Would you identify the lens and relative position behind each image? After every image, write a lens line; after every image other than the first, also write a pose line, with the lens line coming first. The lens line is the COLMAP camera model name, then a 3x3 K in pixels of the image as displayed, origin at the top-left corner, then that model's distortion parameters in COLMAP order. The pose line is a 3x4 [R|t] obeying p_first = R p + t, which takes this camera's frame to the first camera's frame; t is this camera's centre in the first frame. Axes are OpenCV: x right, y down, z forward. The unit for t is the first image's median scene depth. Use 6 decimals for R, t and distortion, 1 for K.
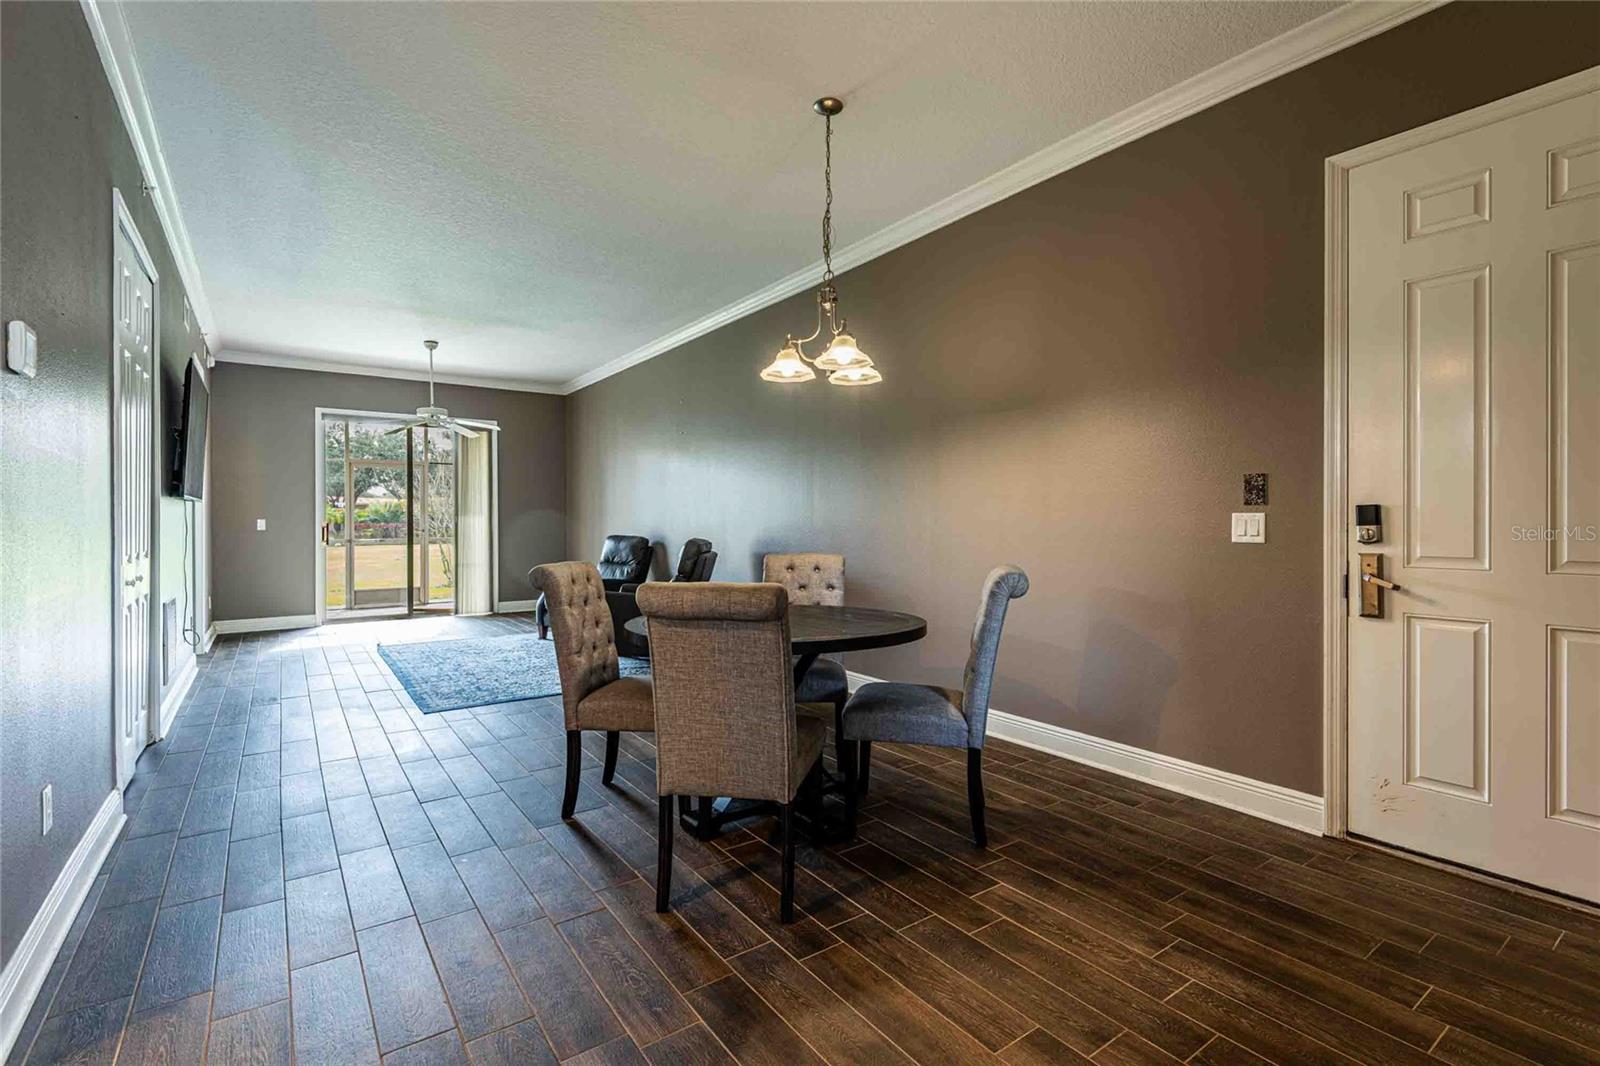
lens RADIAL K [[752.0, 0, 796.5], [0, 752.0, 528.6], [0, 0, 1]] dist [0.045814, -0.029978]
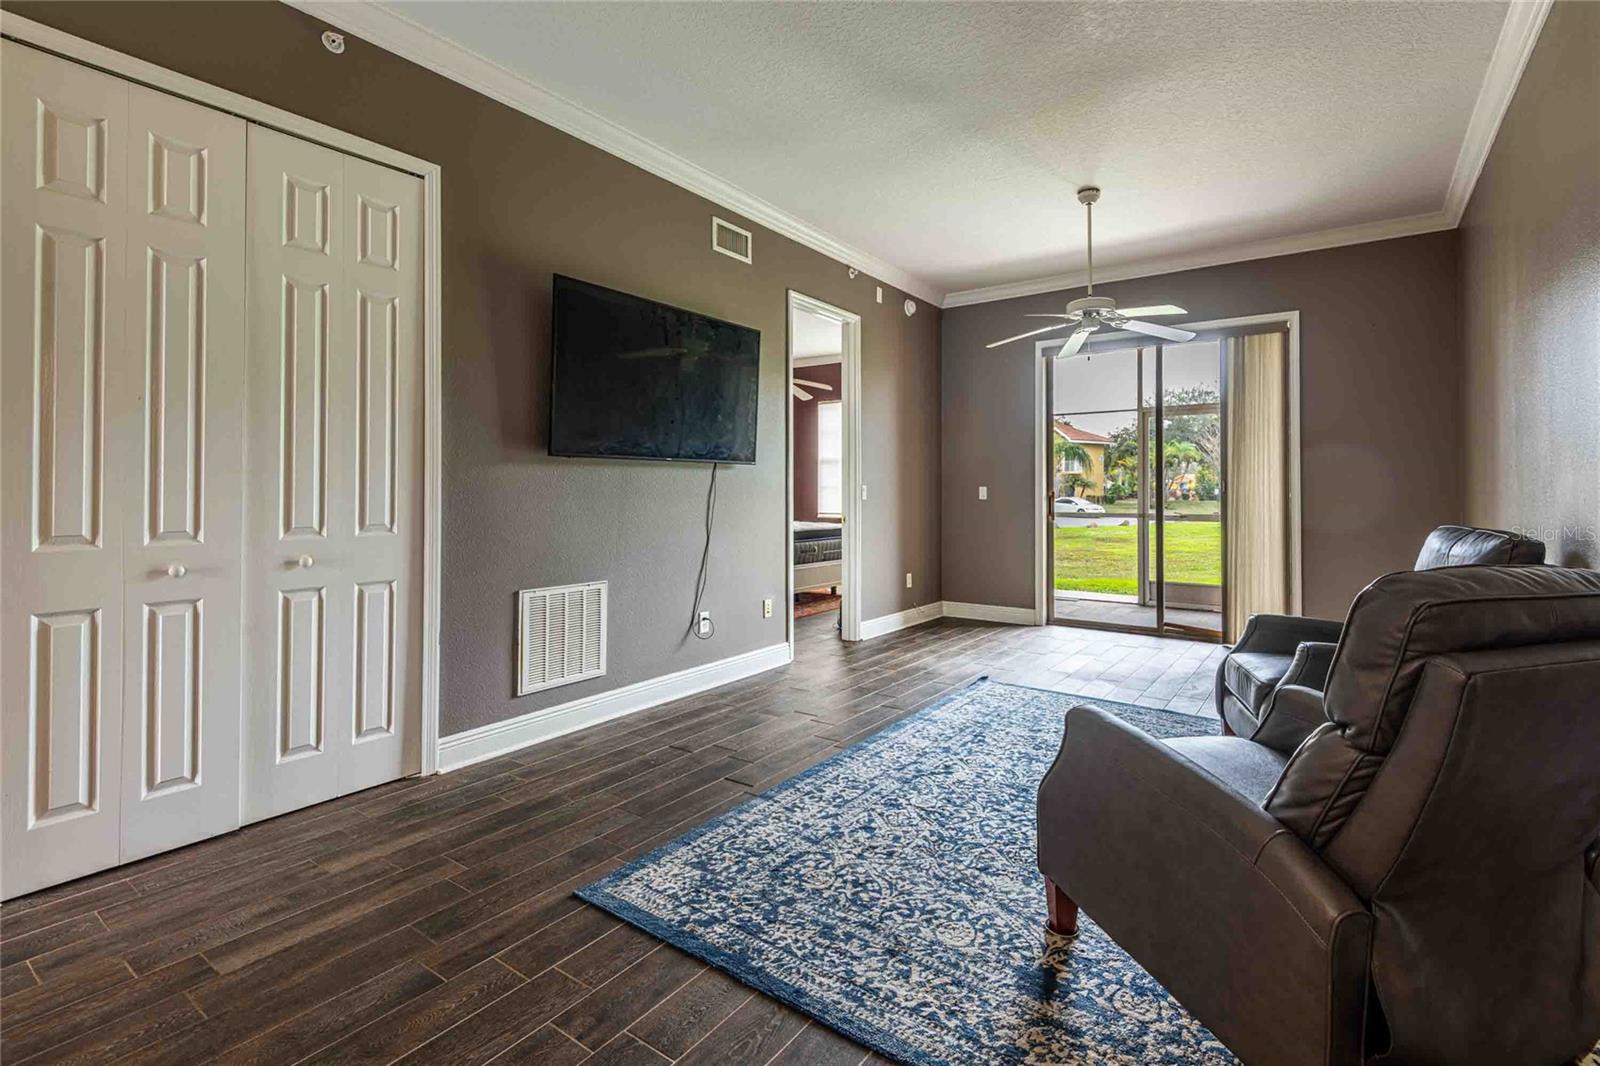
lens RADIAL K [[735.9, 0, 800.5], [0, 735.9, 483.5], [0, 0, 1]] dist [0.041985, -0.028522]
pose [[0.330325, -0.006300, -0.943846, -0.000501], [-0.008211, 0.999921, -0.009548, -0.006620], [0.943831, 0.010904, 0.330247, 0.572330]]
